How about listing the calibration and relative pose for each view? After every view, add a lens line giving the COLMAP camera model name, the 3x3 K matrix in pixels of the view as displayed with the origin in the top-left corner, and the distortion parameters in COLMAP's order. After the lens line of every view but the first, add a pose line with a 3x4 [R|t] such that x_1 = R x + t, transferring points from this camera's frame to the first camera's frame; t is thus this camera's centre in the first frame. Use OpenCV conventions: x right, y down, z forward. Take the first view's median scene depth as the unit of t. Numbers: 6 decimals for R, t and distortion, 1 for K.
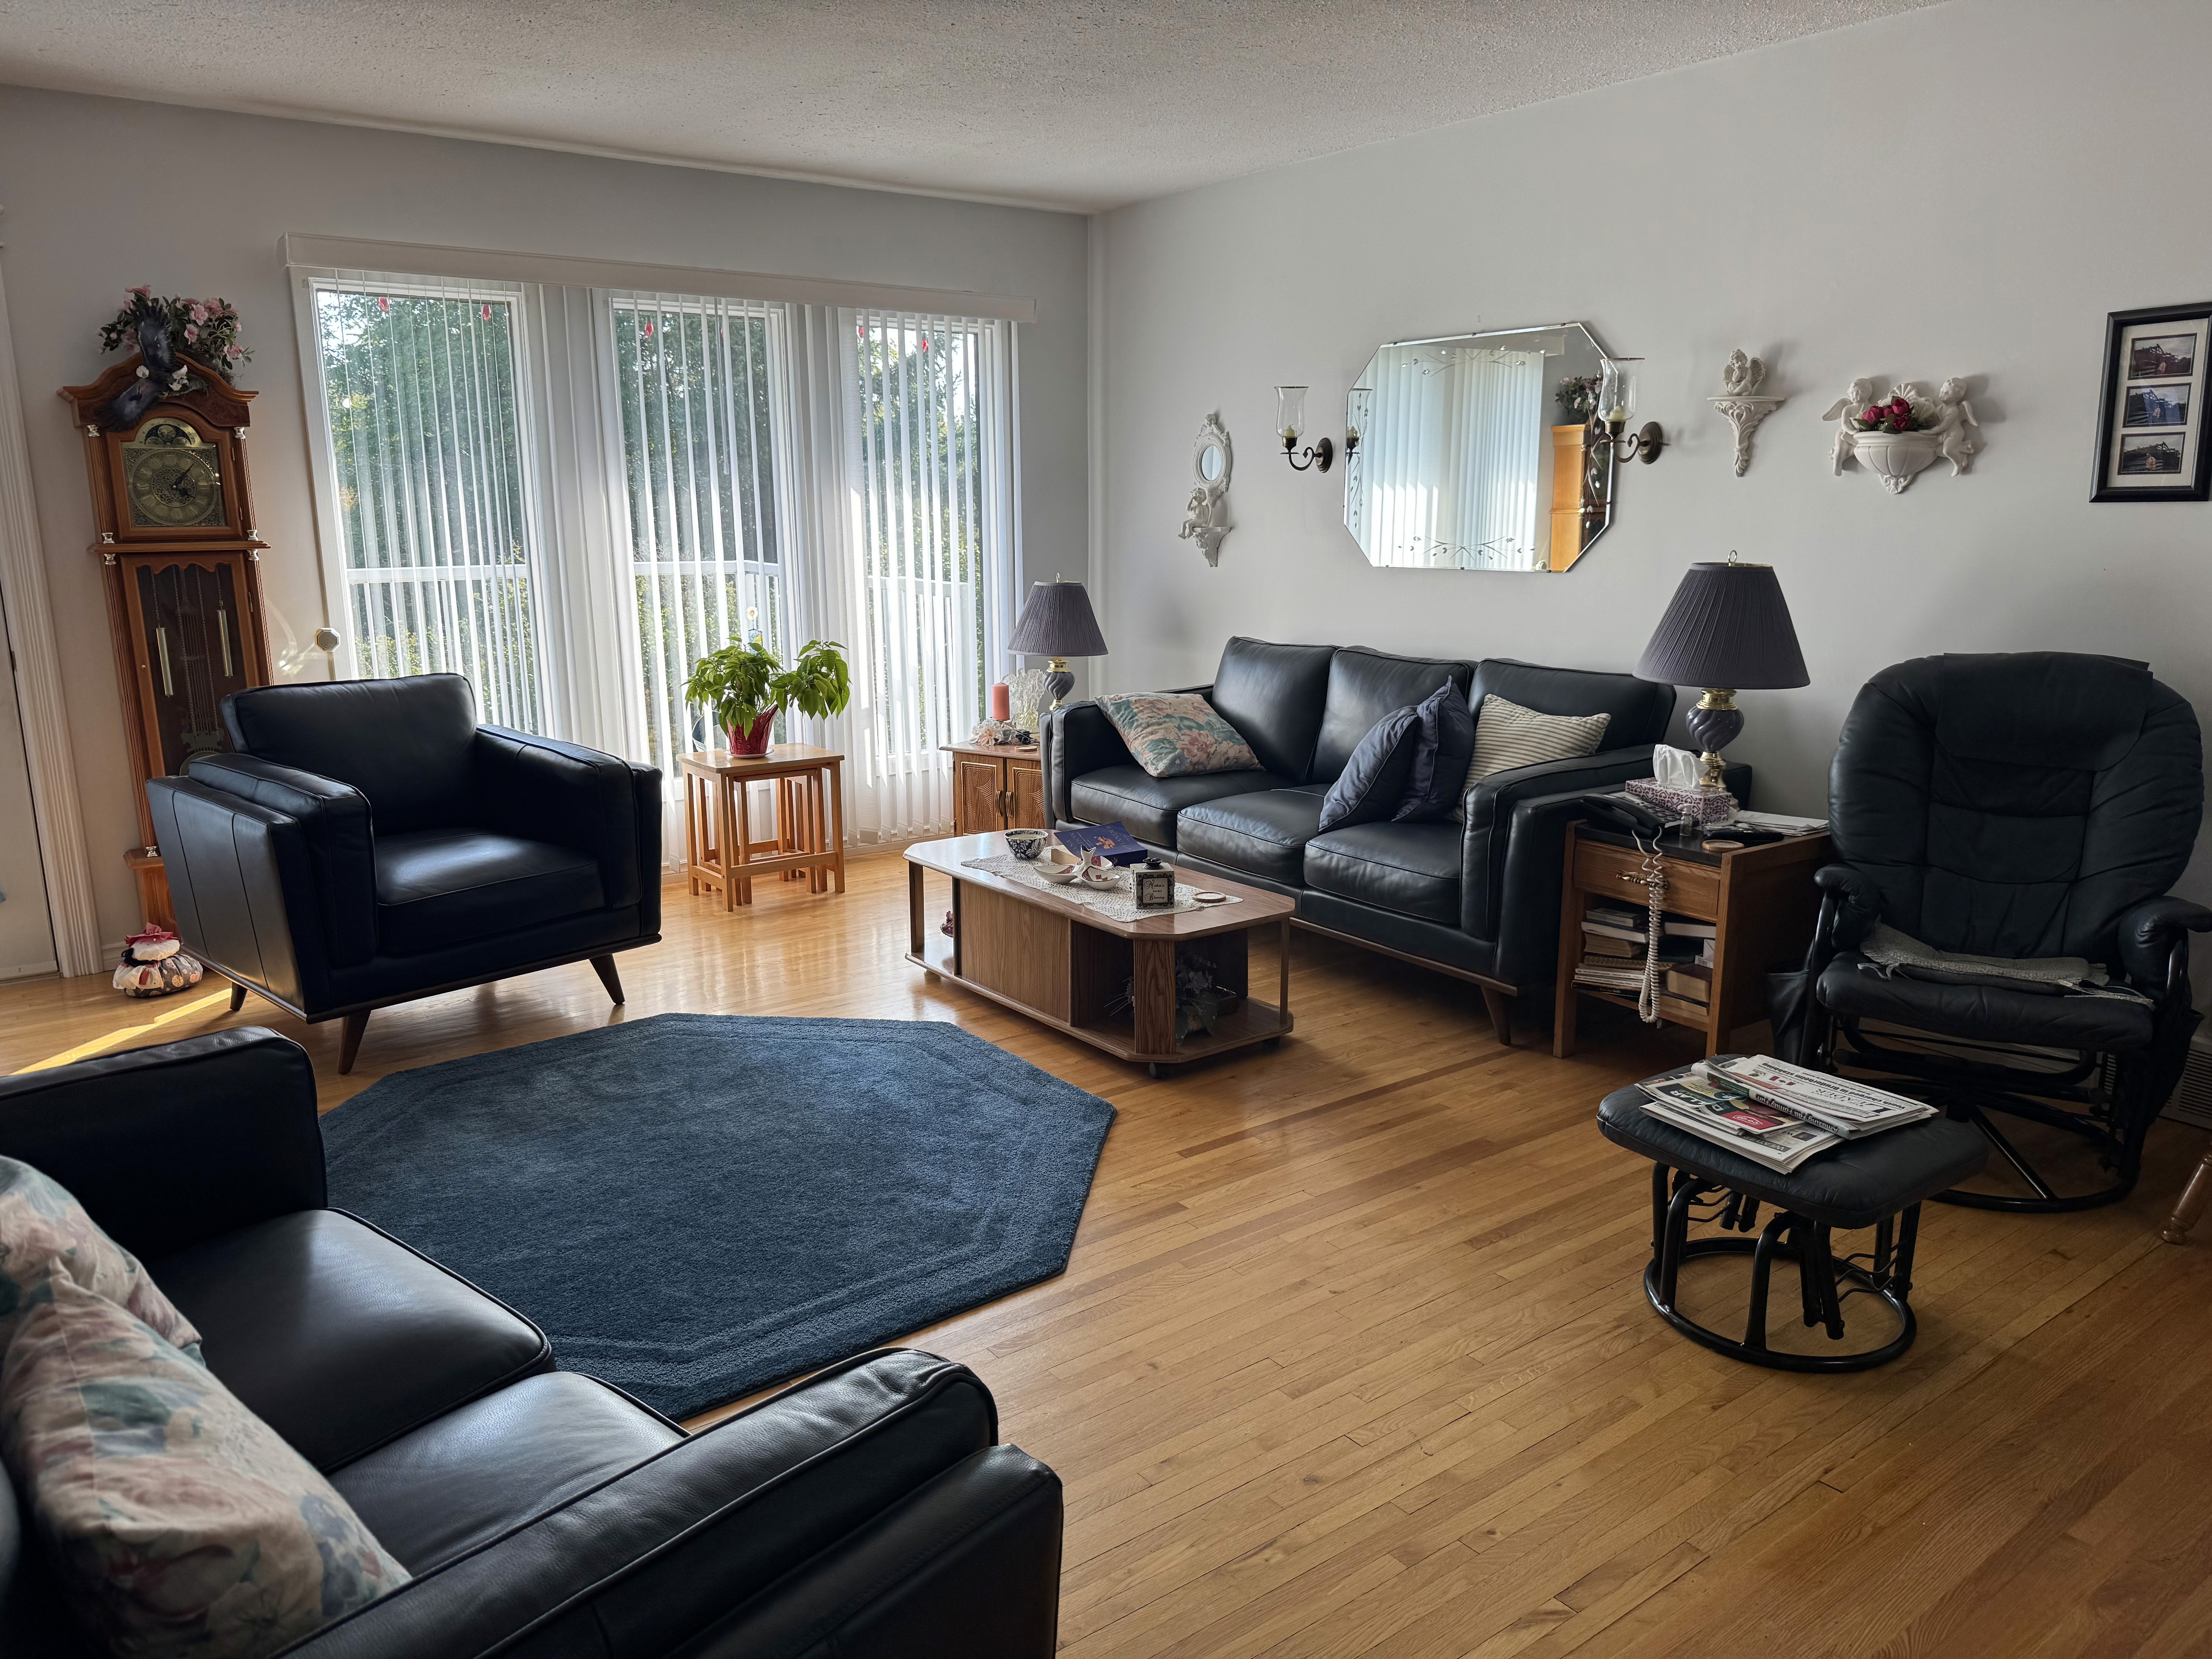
lens RADIAL K [[1554.5, 0, 1102.4], [0, 1554.5, 836.8], [0, 0, 1]] dist [0.052326, -0.073883]
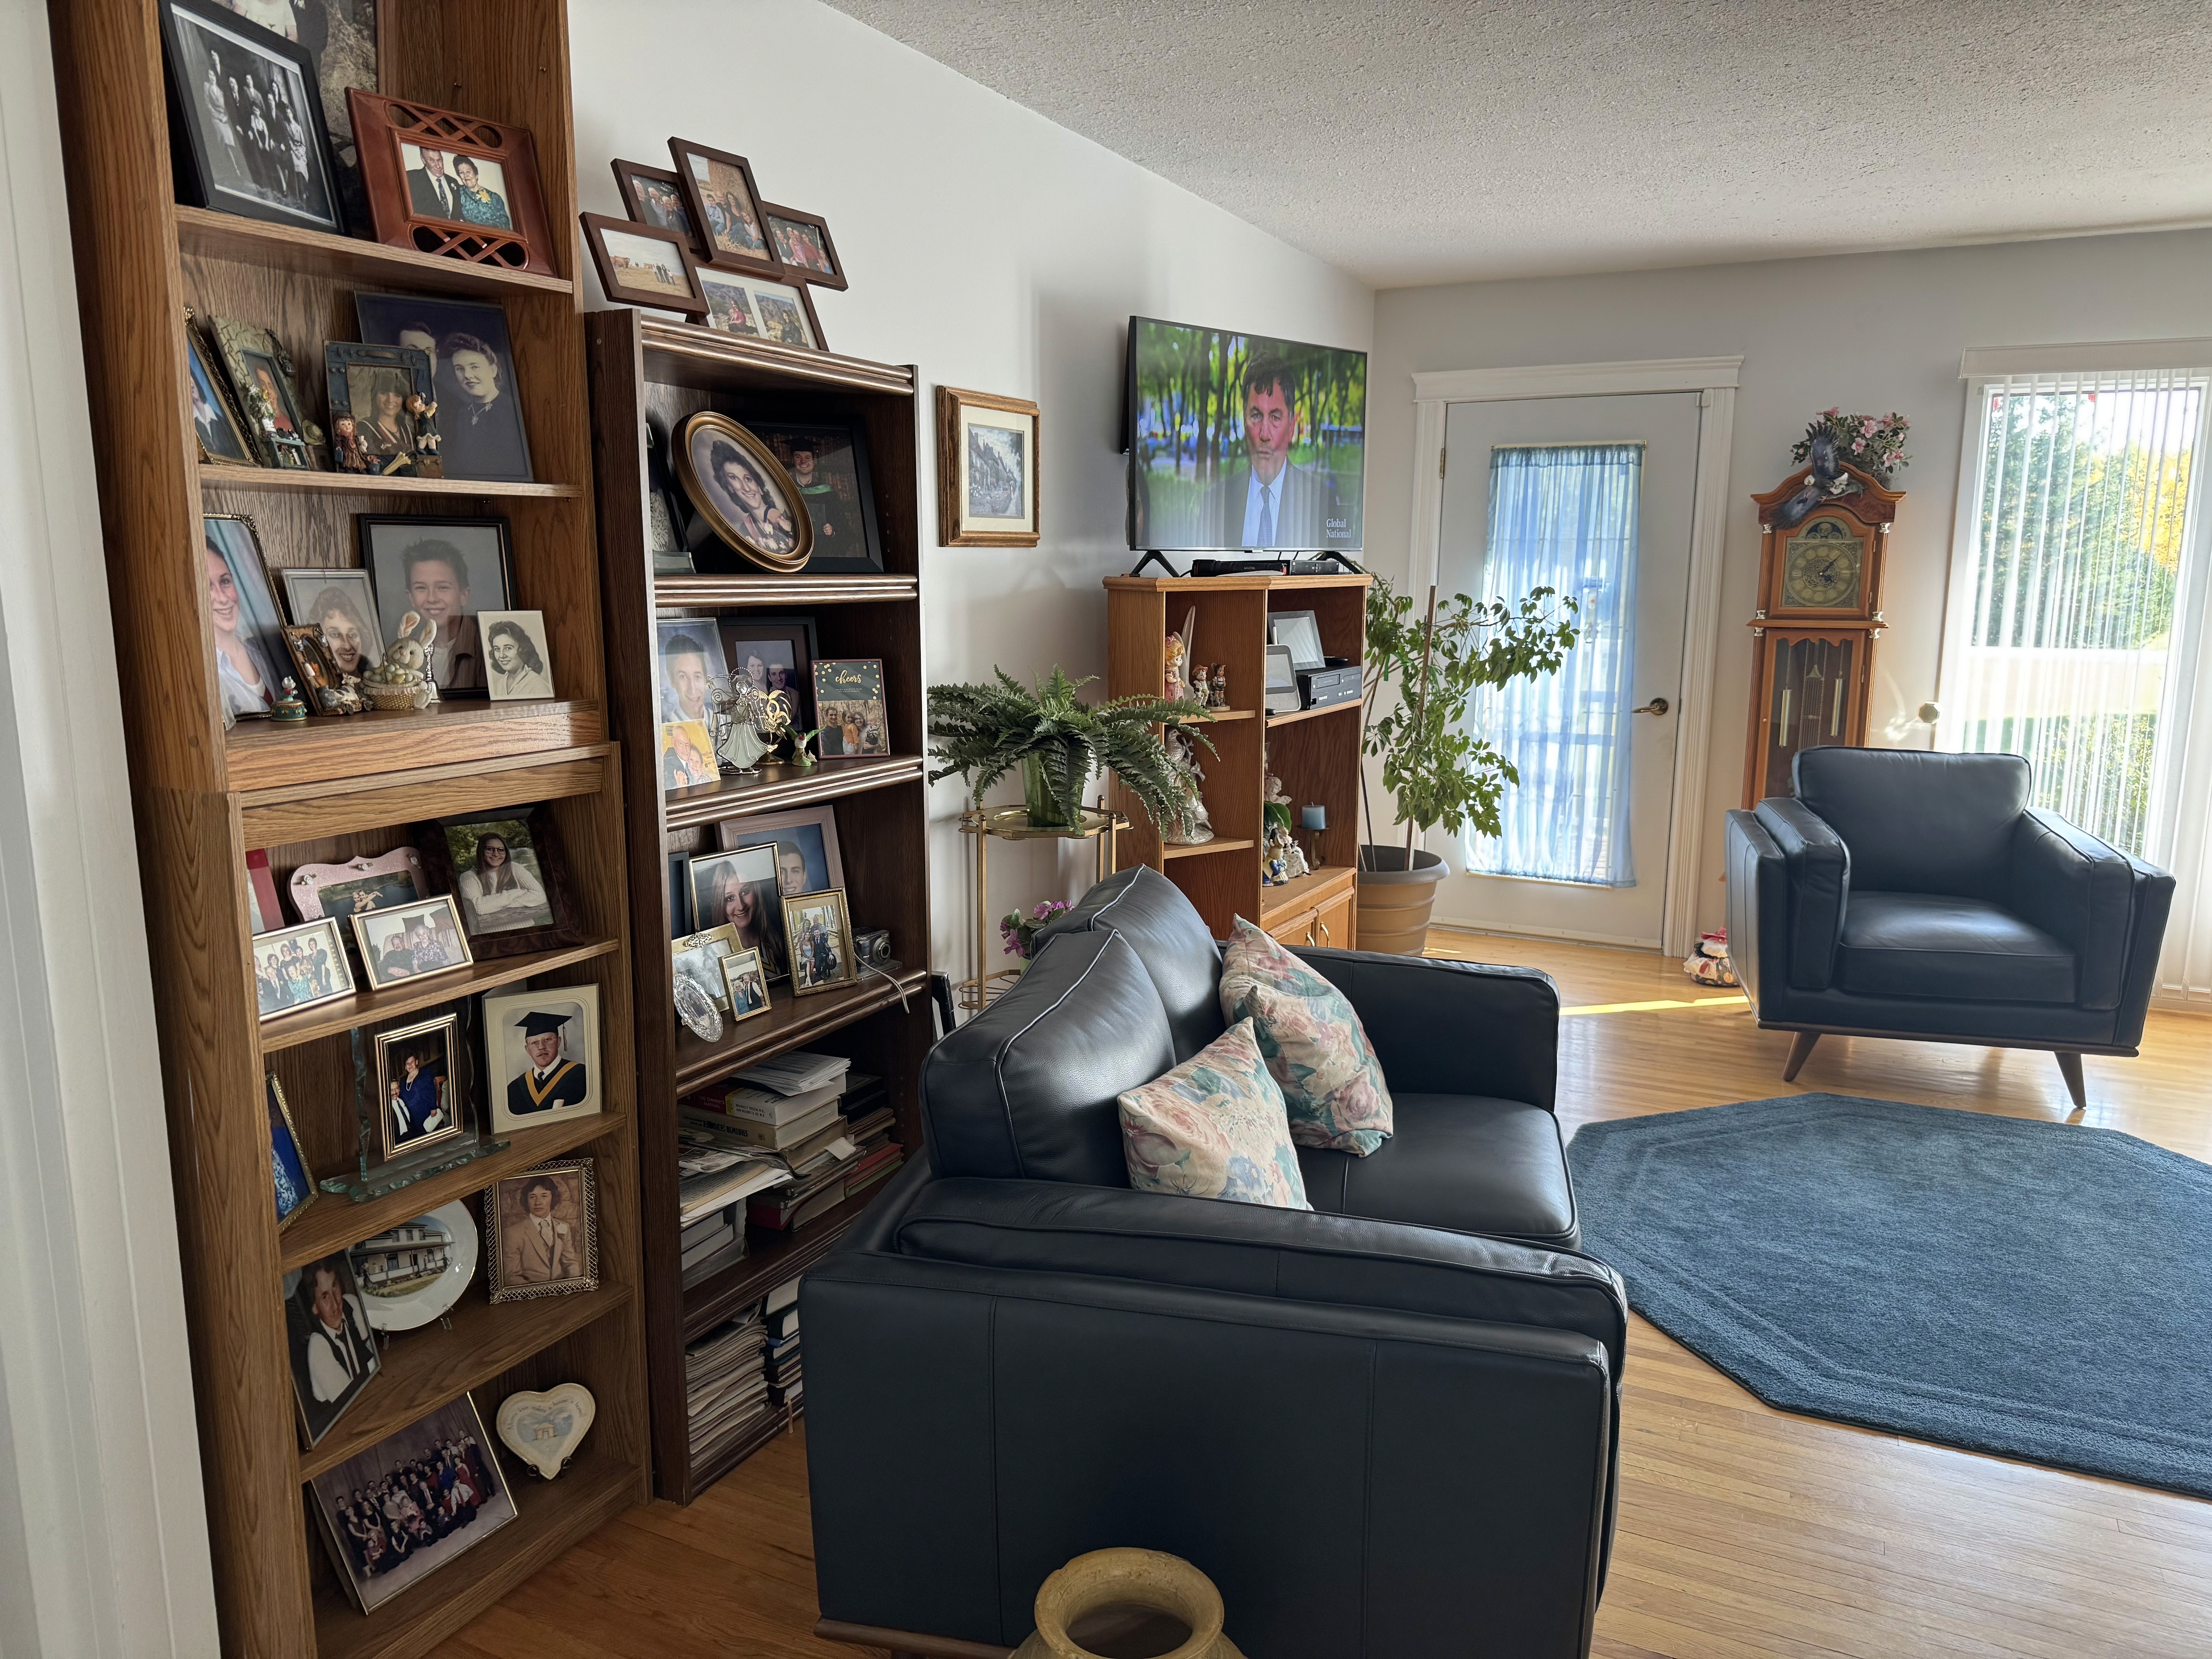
lens RADIAL K [[1554.5, 0, 1095.4], [0, 1554.5, 830.5], [0, 0, 1]] dist [0.052326, -0.073883]
pose [[0.452587, 0.157584, -0.877685, 0.236955], [-0.196953, 0.977619, 0.073966, -0.012653], [0.869698, 0.139387, 0.473495, -0.015191]]
